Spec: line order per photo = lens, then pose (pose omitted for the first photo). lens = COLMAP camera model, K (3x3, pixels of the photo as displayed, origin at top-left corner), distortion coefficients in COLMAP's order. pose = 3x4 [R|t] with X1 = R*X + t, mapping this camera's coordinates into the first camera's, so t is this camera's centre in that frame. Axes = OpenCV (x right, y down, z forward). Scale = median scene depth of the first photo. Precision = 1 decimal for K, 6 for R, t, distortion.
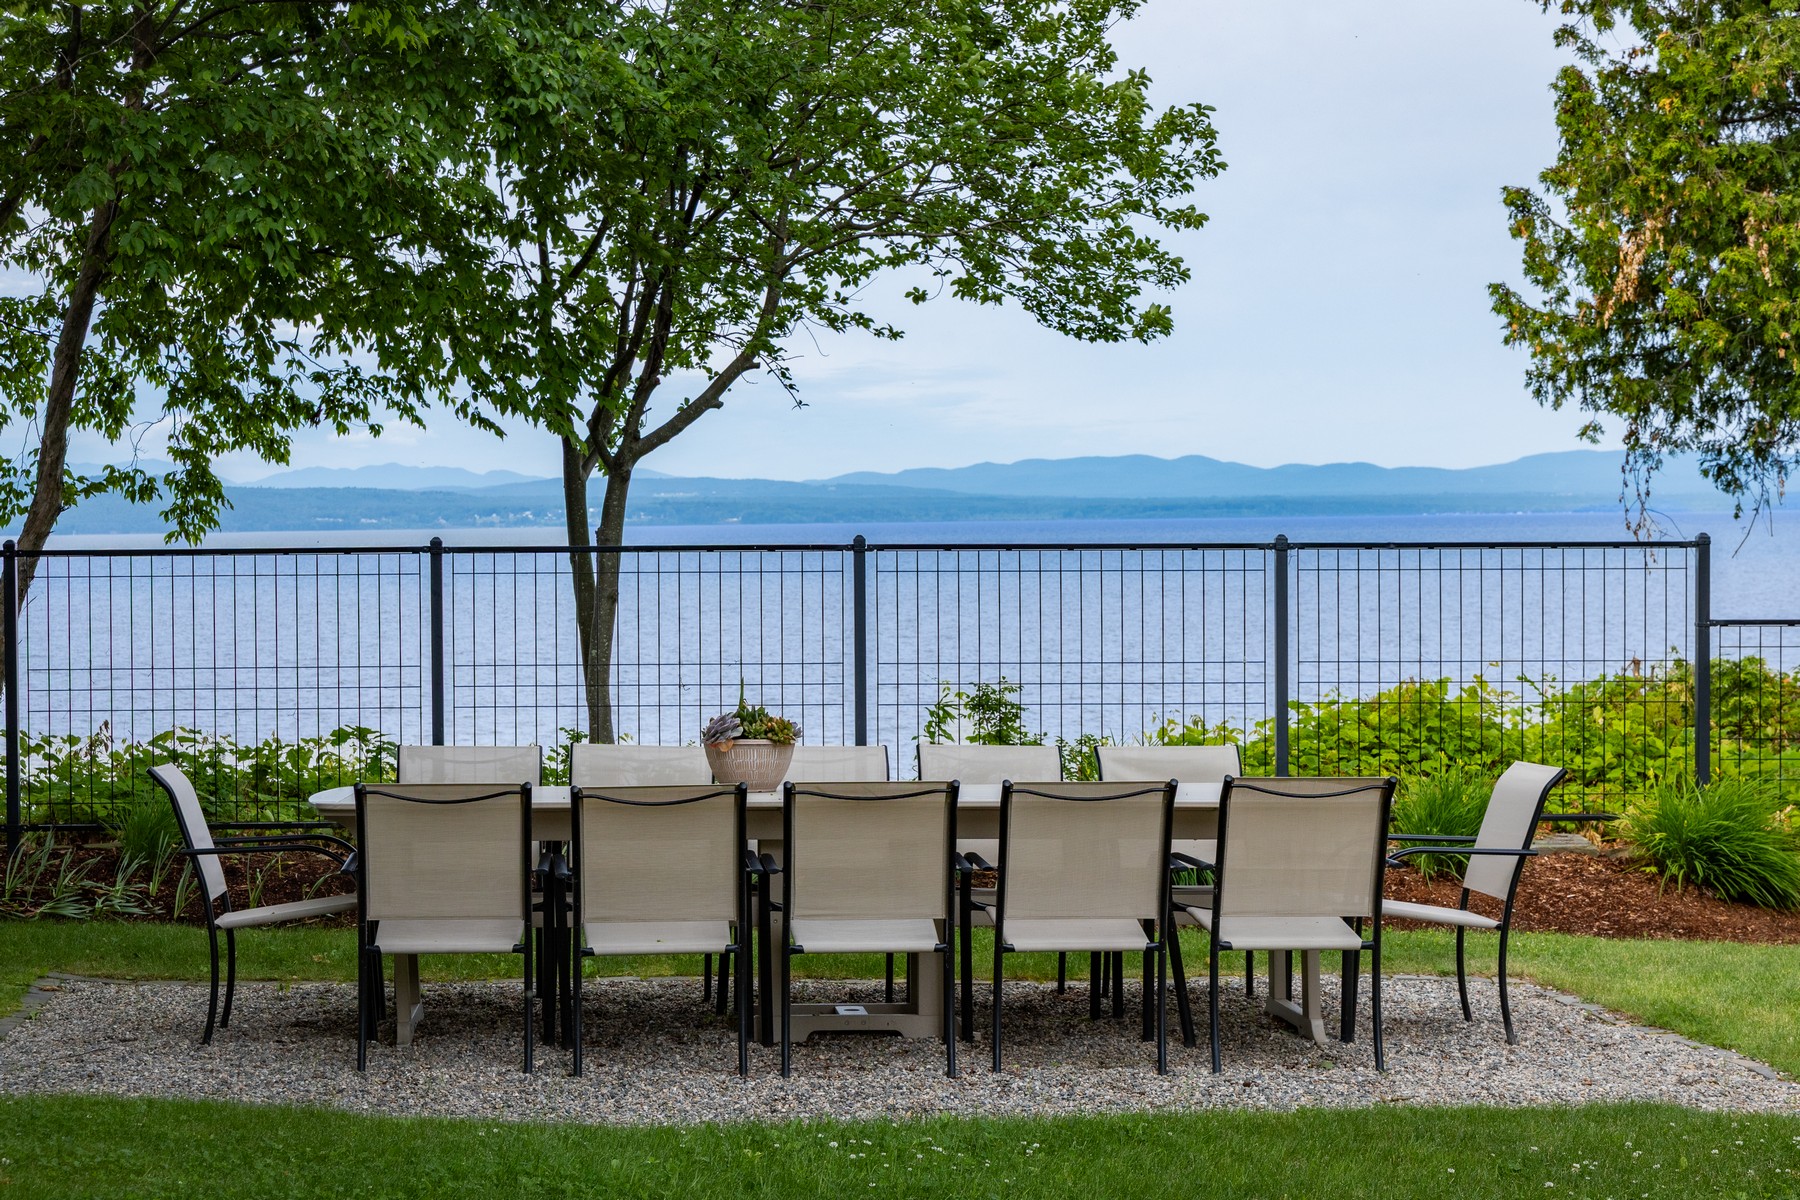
lens RADIAL K [[3146.6, 0, 895.1], [0, 3146.6, 597.2], [0, 0, 1]] dist [0.003644, 0.000000]
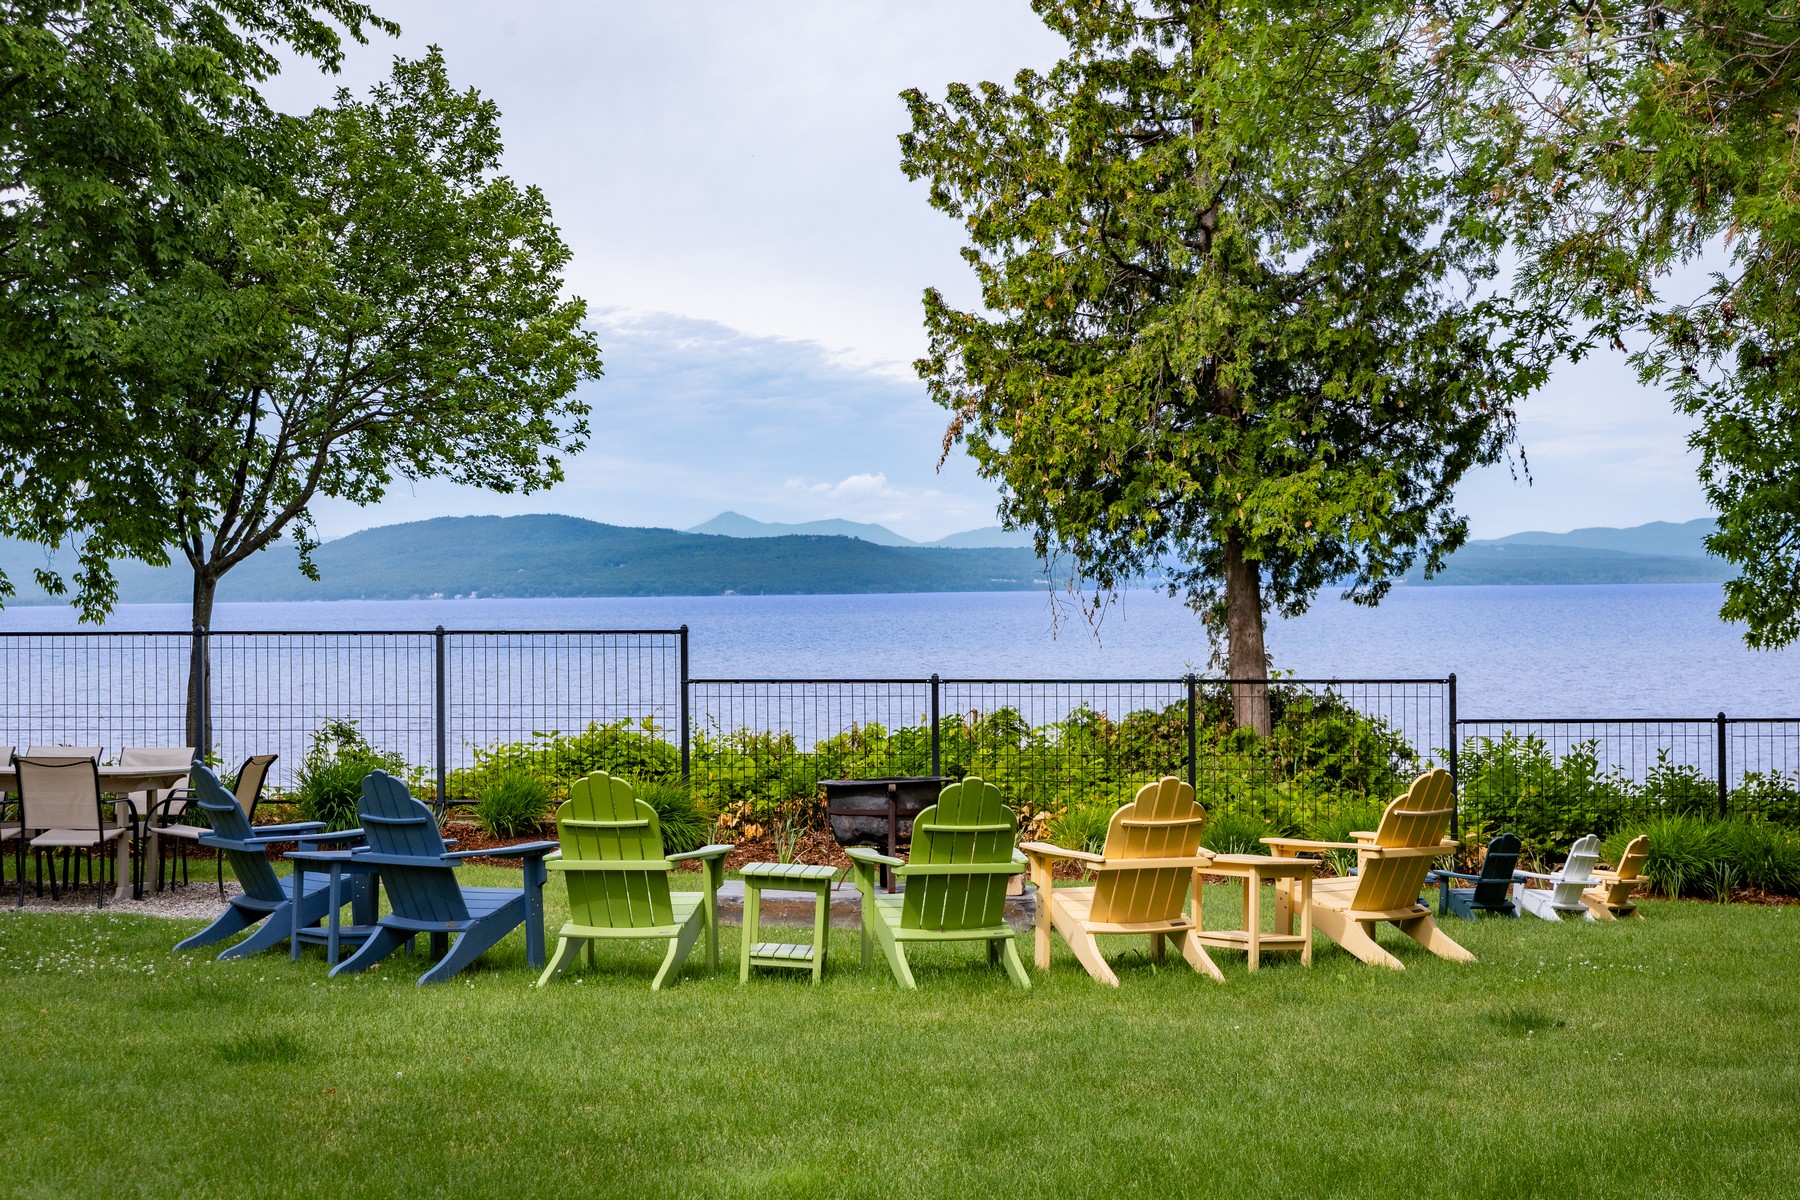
lens RADIAL K [[3146.6, 0, 914.3], [0, 3146.6, 593.6], [0, 0, 1]] dist [0.003644, 0.000000]
pose [[0.980763, -0.000816, -0.195202, 0.536636], [-0.003219, 0.999788, -0.020352, -0.003179], [0.195177, 0.020589, 0.980552, -0.421213]]
